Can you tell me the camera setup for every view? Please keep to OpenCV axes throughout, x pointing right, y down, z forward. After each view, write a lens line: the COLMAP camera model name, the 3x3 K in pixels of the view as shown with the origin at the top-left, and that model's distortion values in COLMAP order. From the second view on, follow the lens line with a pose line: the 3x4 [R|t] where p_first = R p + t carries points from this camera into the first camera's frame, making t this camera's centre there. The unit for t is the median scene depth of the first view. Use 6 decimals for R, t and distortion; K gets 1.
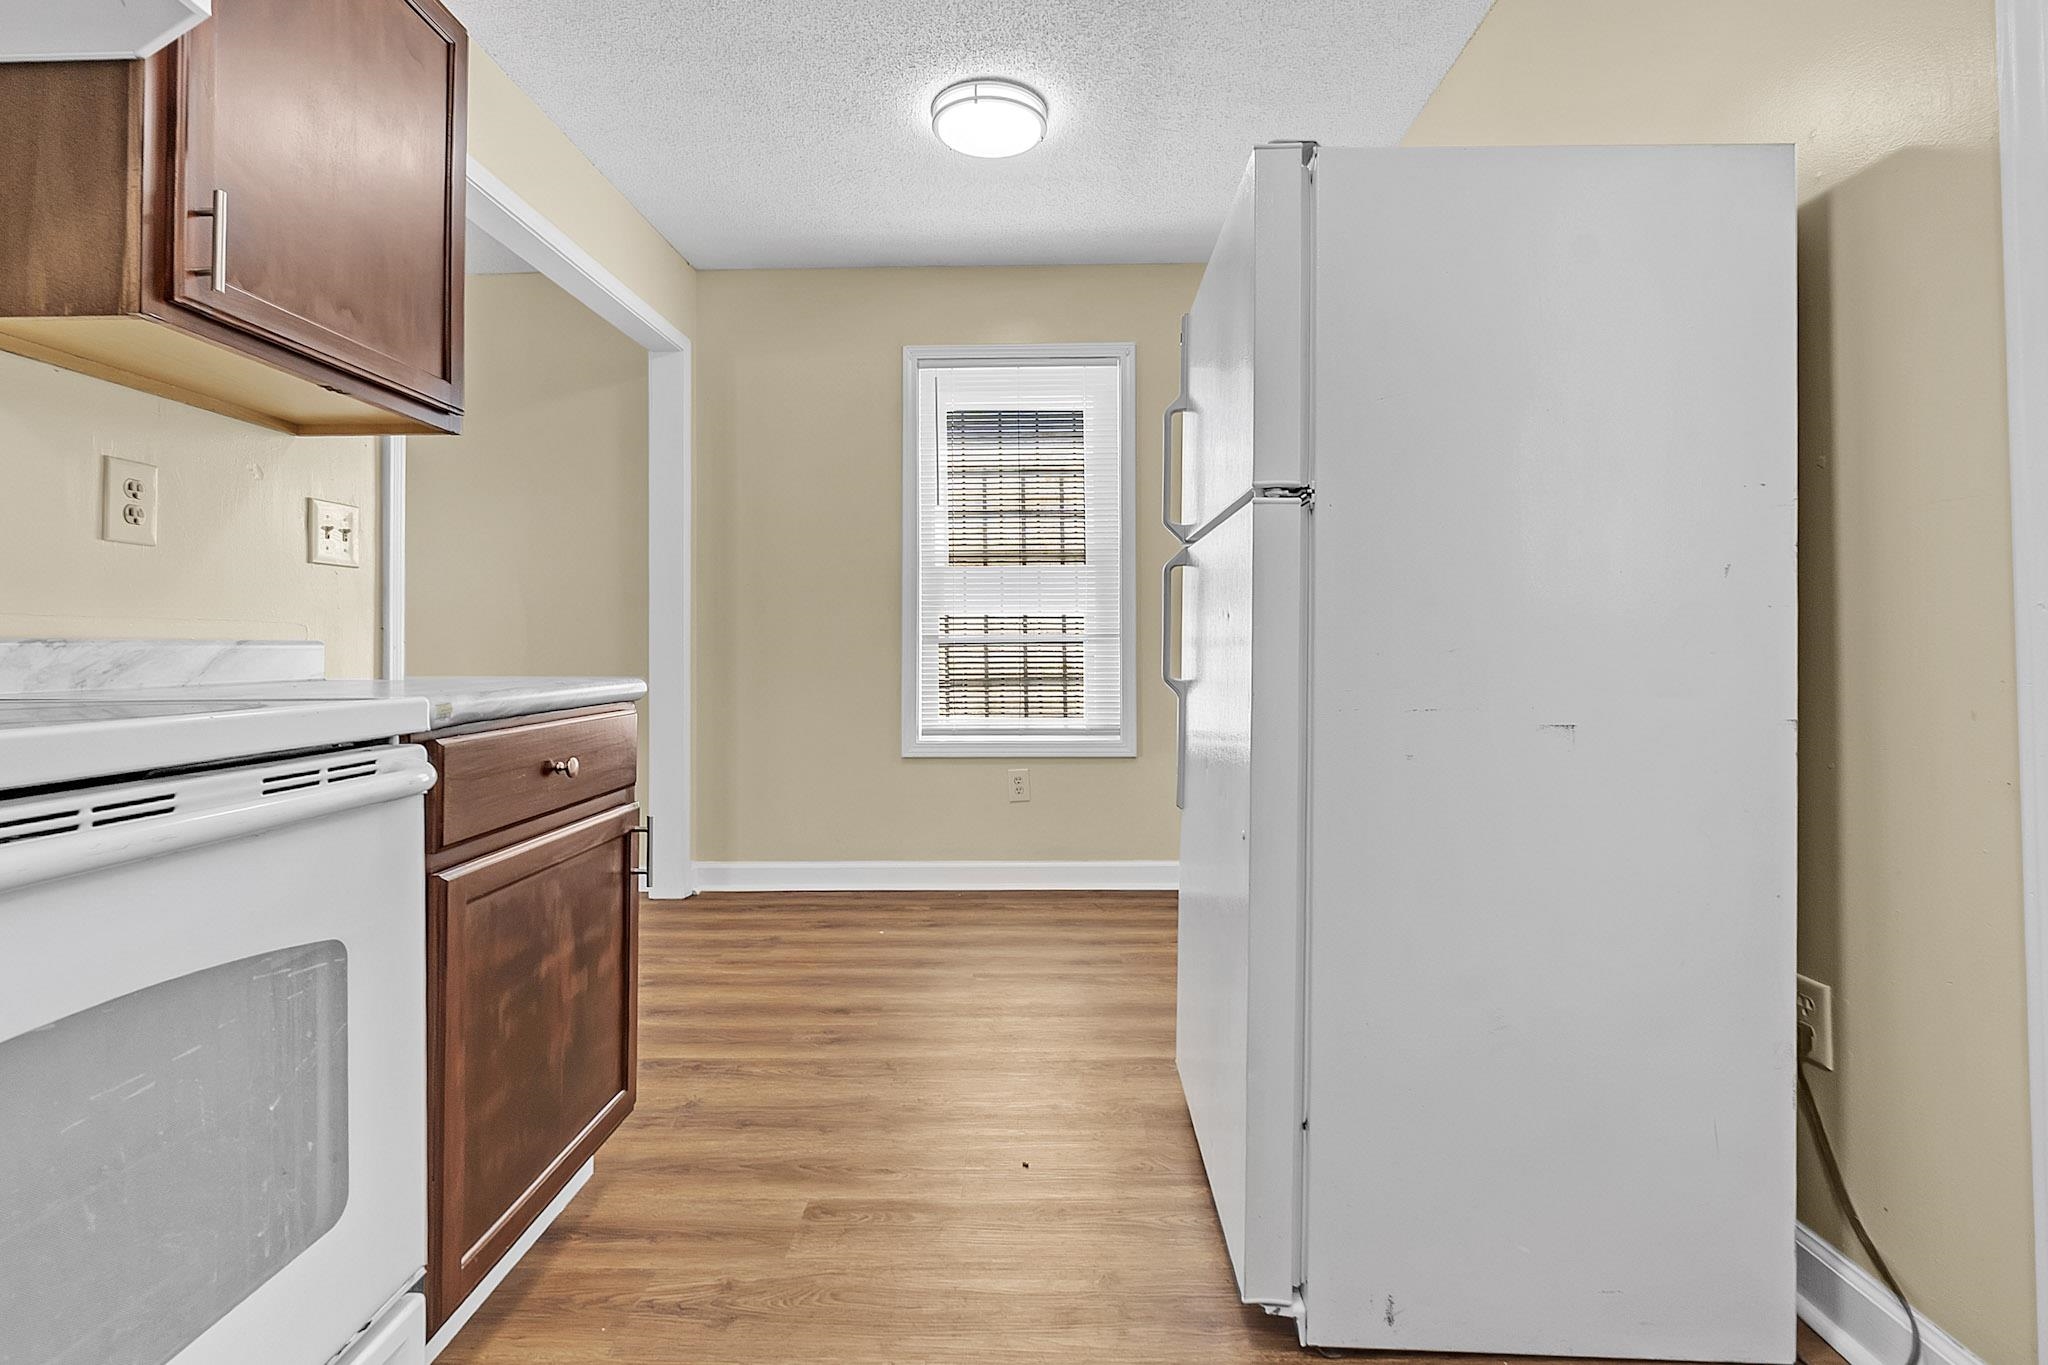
lens RADIAL K [[918.6, 0, 1027.4], [0, 918.6, 658.8], [0, 0, 1]] dist [0.000347, 0.000539]
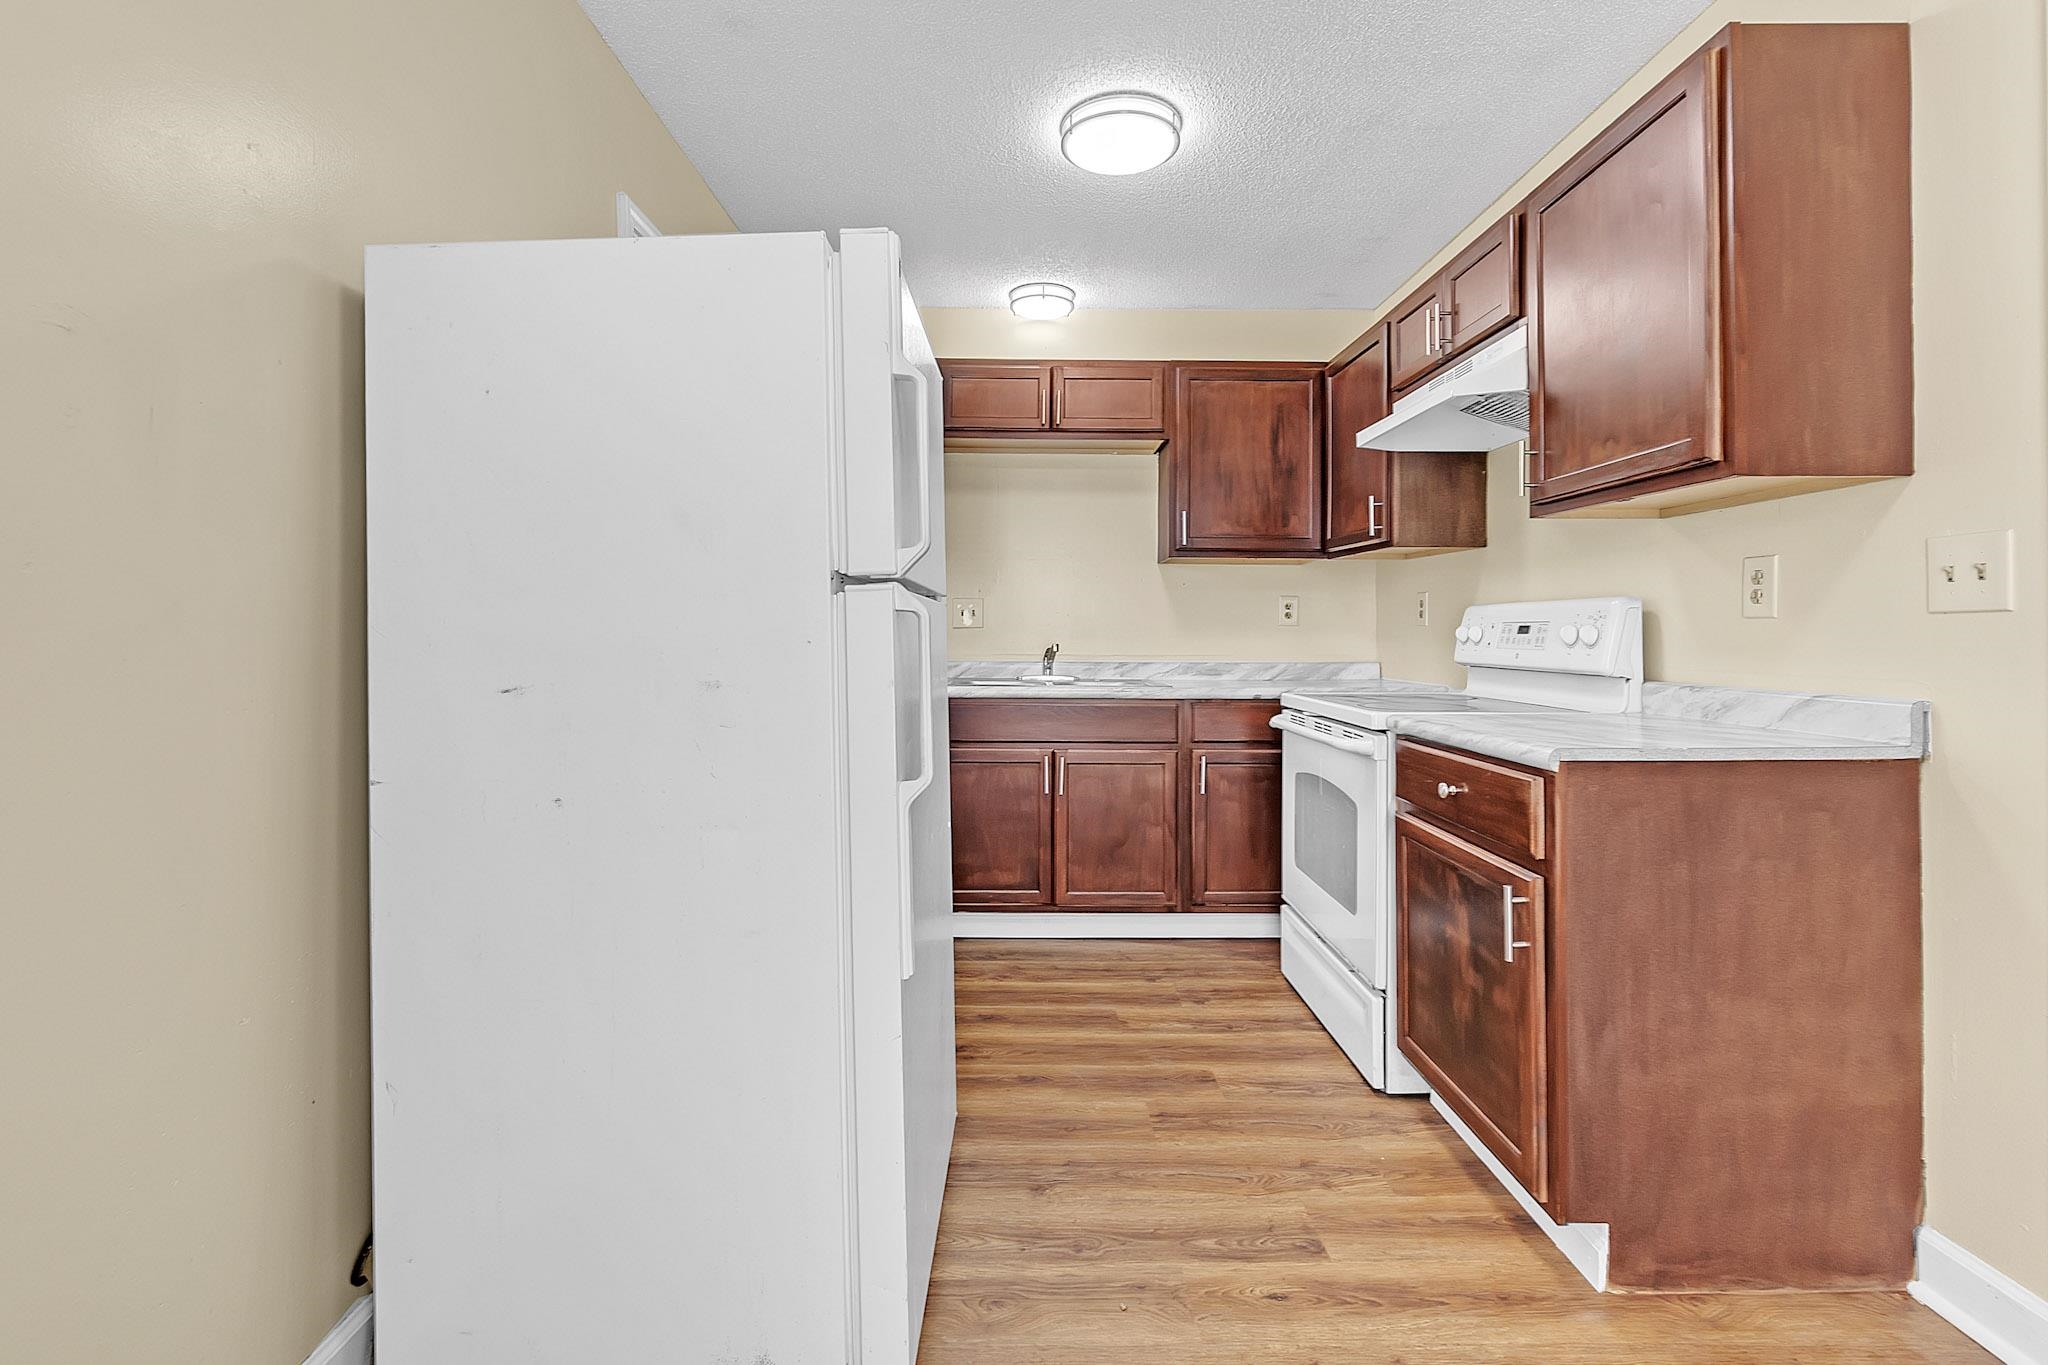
lens RADIAL K [[939.9, 0, 1020.9], [0, 939.9, 626.8], [0, 0, 1]] dist [0.000420, 0.000103]
pose [[-0.999720, 0.010727, -0.021090, 0.131002], [0.010641, 0.999935, 0.004189, -0.125982], [0.021134, 0.003963, -0.999769, 2.287454]]
